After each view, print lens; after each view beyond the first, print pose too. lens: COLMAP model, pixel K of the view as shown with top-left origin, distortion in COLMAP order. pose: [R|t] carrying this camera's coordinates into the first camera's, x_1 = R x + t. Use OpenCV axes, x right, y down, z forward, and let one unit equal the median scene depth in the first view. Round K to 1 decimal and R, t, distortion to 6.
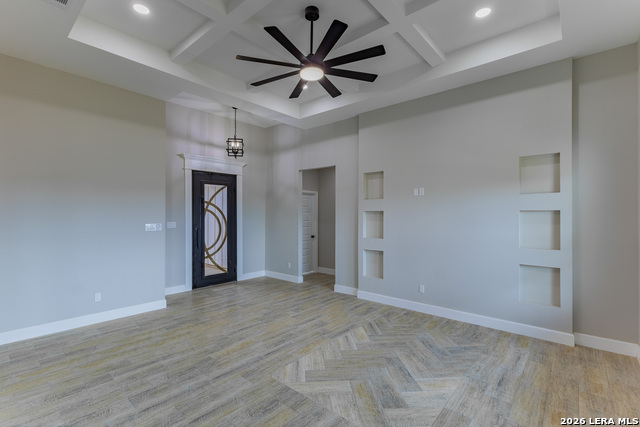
lens RADIAL K [[293.3, 0, 319.4], [0, 293.3, 215.4], [0, 0, 1]] dist [0.000517, 0.000217]
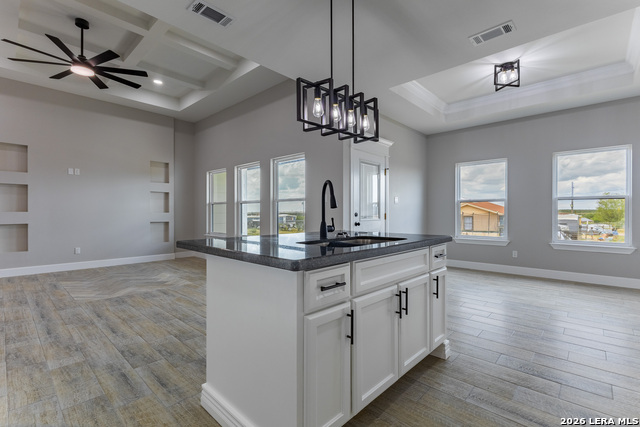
lens RADIAL K [[294.0, 0, 319.0], [0, 294.0, 213.4], [0, 0, 1]] dist [0.003230, 0.000986]
pose [[0.031568, -0.003371, 0.999496, -1.082721], [-0.000317, 0.999994, 0.003382, 0.113174], [-0.999502, -0.000424, 0.031567, -0.066792]]
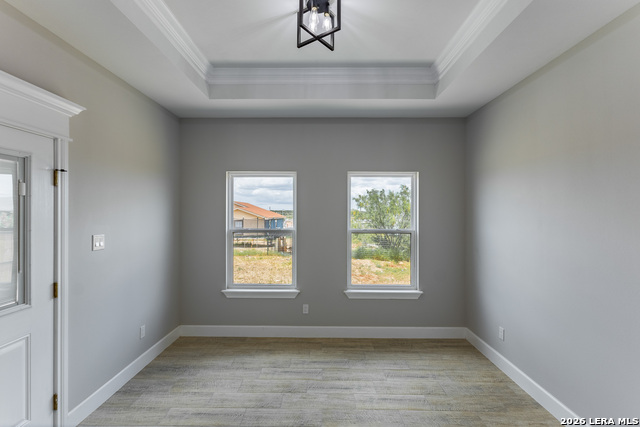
lens RADIAL K [[293.3, 0, 319.4], [0, 293.3, 215.4], [0, 0, 1]] dist [0.000517, 0.000217]
pose [[-0.649384, -0.004567, 0.760447, -0.410332], [-0.002547, 0.999989, 0.003830, -0.012175], [-0.760456, 0.000550, -0.649389, -0.357332]]
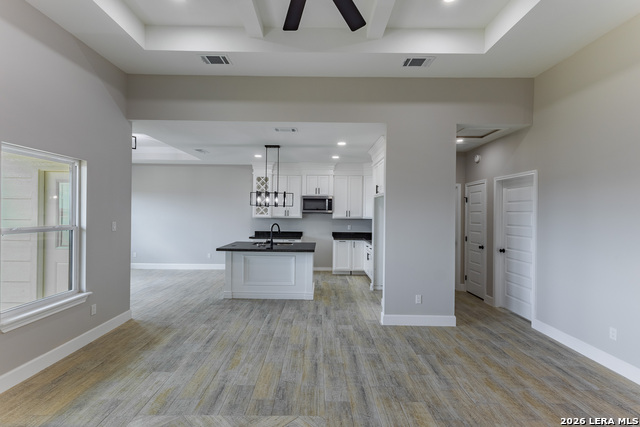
lens RADIAL K [[294.0, 0, 319.0], [0, 294.0, 213.4], [0, 0, 1]] dist [0.003230, 0.000986]
pose [[-0.753421, -0.010321, -0.657457, 0.278815], [-0.013282, 0.999912, -0.000476, -0.000126], [0.657404, 0.008374, -0.753492, 1.205455]]
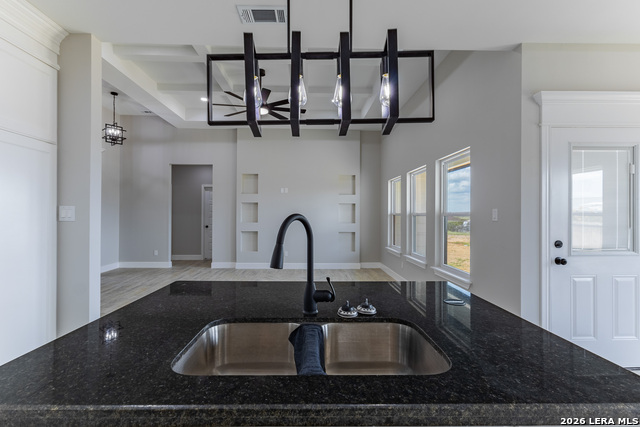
lens RADIAL K [[294.0, 0, 319.0], [0, 294.0, 213.4], [0, 0, 1]] dist [0.003230, 0.000986]
pose [[0.732932, 0.003889, 0.680290, -0.722194], [-0.003131, 0.999992, -0.002344, 0.054329], [-0.680294, -0.000412, 0.732939, -0.308312]]
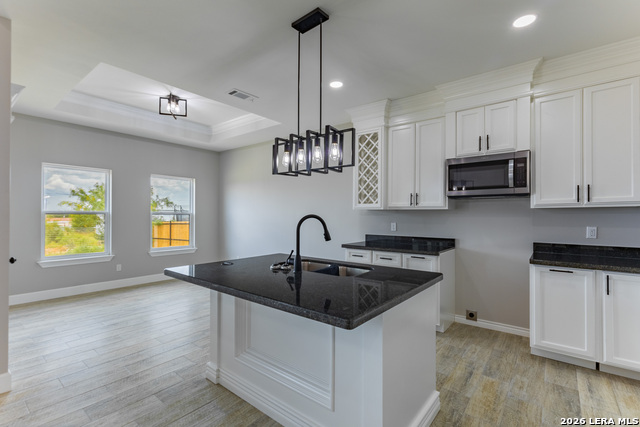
lens RADIAL K [[294.0, 0, 319.0], [0, 294.0, 213.4], [0, 0, 1]] dist [0.003230, 0.000986]
pose [[-0.999376, -0.005001, -0.034958, -0.536725], [-0.004806, 0.999972, -0.005663, 0.054220], [0.034986, -0.005491, -0.999373, 0.504011]]
